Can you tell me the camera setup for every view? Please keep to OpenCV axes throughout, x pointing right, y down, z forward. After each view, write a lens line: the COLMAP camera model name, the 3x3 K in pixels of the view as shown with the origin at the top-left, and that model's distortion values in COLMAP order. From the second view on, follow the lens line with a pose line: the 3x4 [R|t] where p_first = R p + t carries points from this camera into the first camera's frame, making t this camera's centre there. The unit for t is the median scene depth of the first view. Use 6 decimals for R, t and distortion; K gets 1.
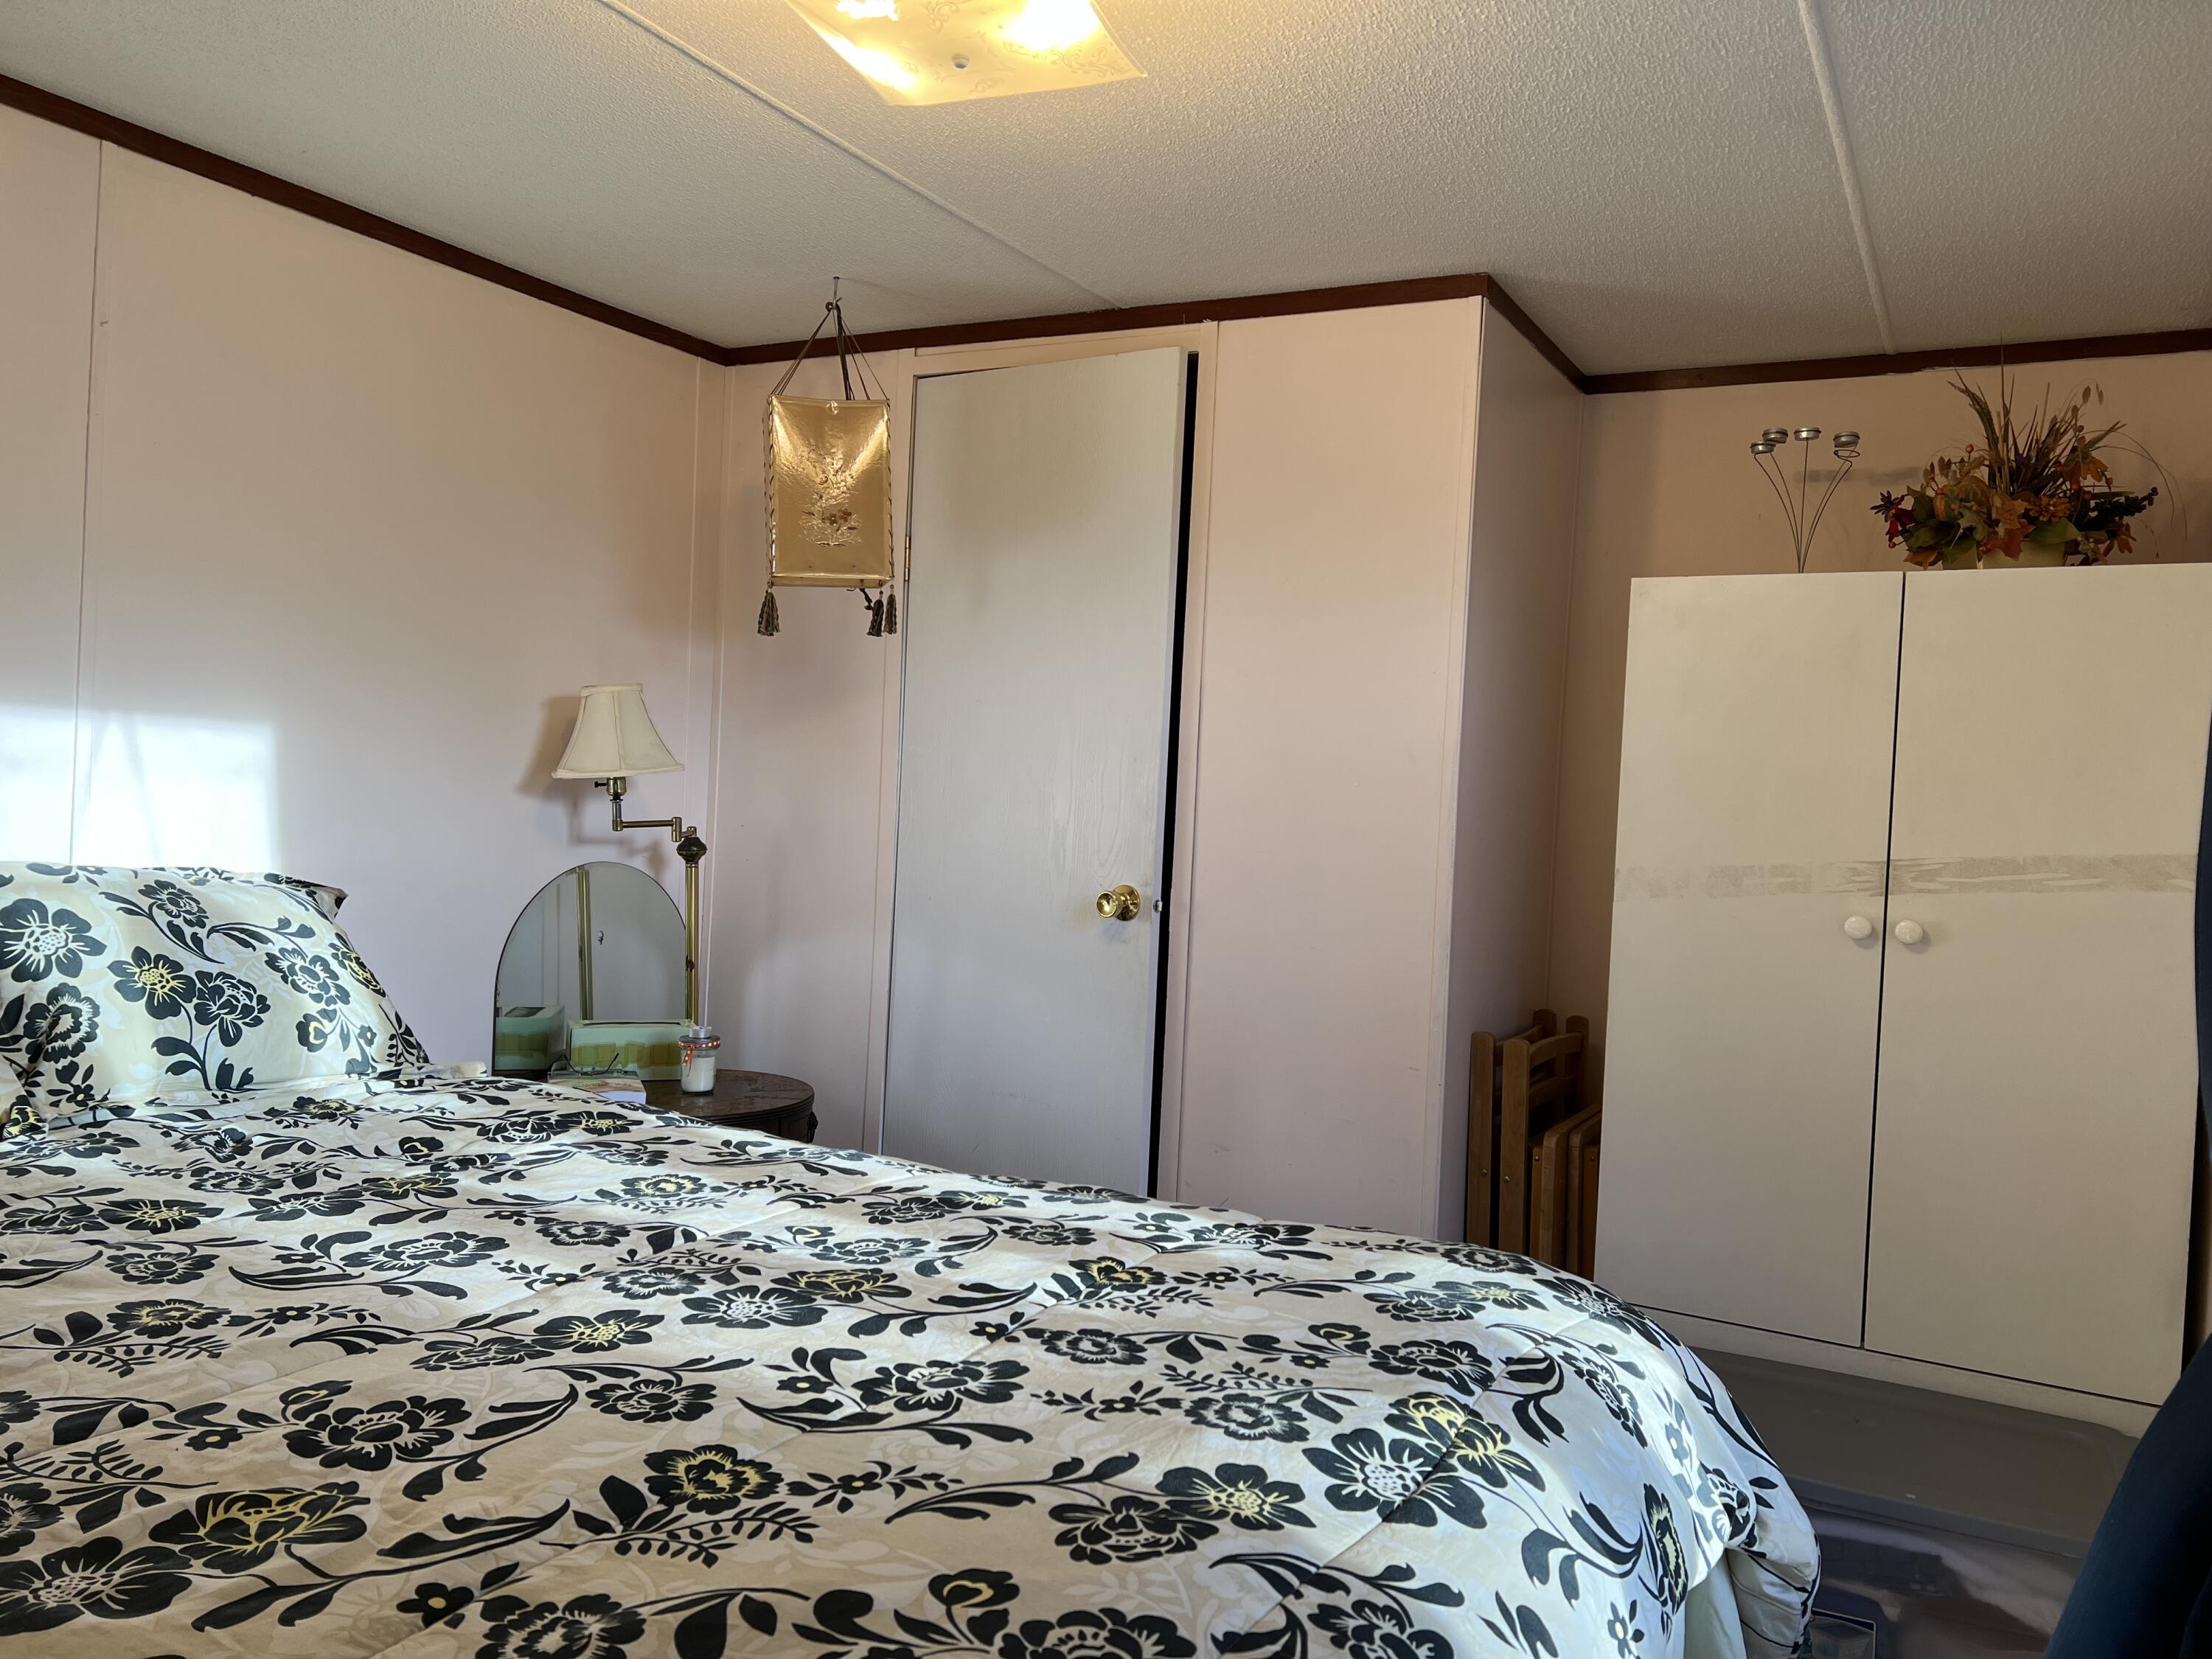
lens RADIAL K [[1659.6, 0, 1103.2], [0, 1659.6, 841.4], [0, 0, 1]] dist [0.036043, -0.048853]
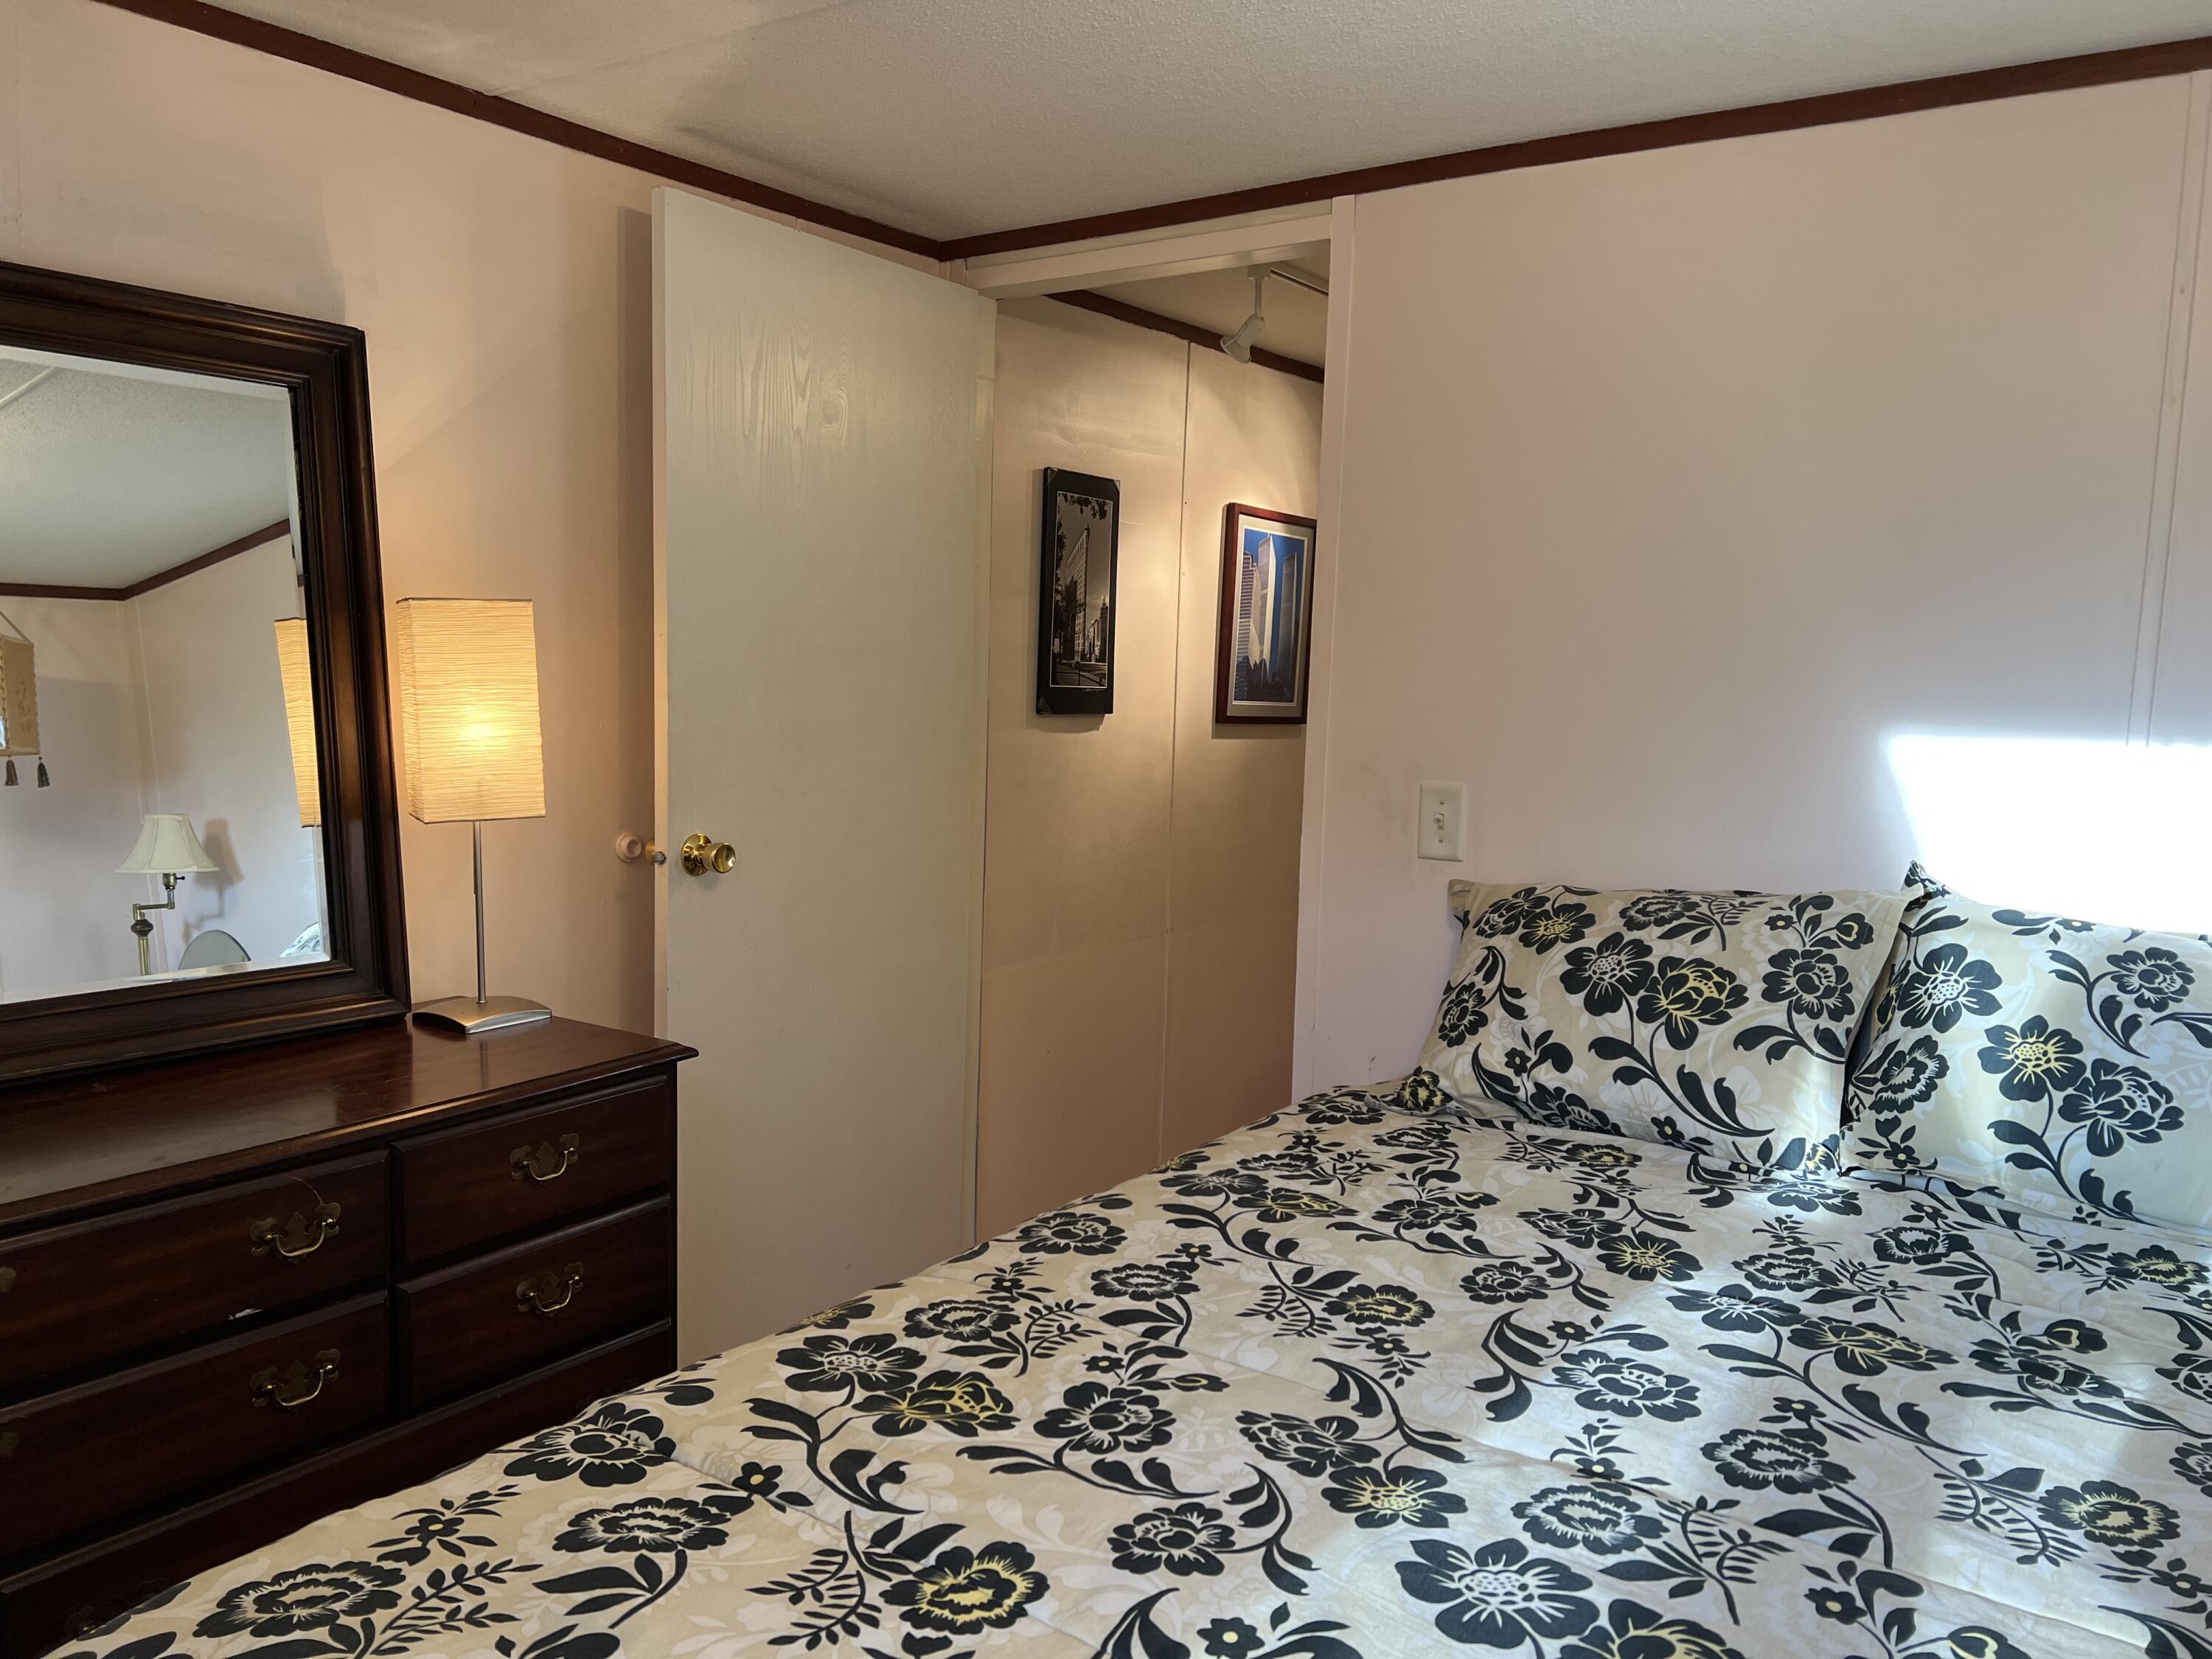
lens RADIAL K [[1659.6, 0, 1103.2], [0, 1659.6, 841.4], [0, 0, 1]] dist [0.036043, -0.048853]
pose [[-0.122421, 0.054493, -0.990981, 0.457675], [-0.071365, 0.995424, 0.063553, -0.064358], [0.989909, 0.078501, -0.117971, 0.820045]]
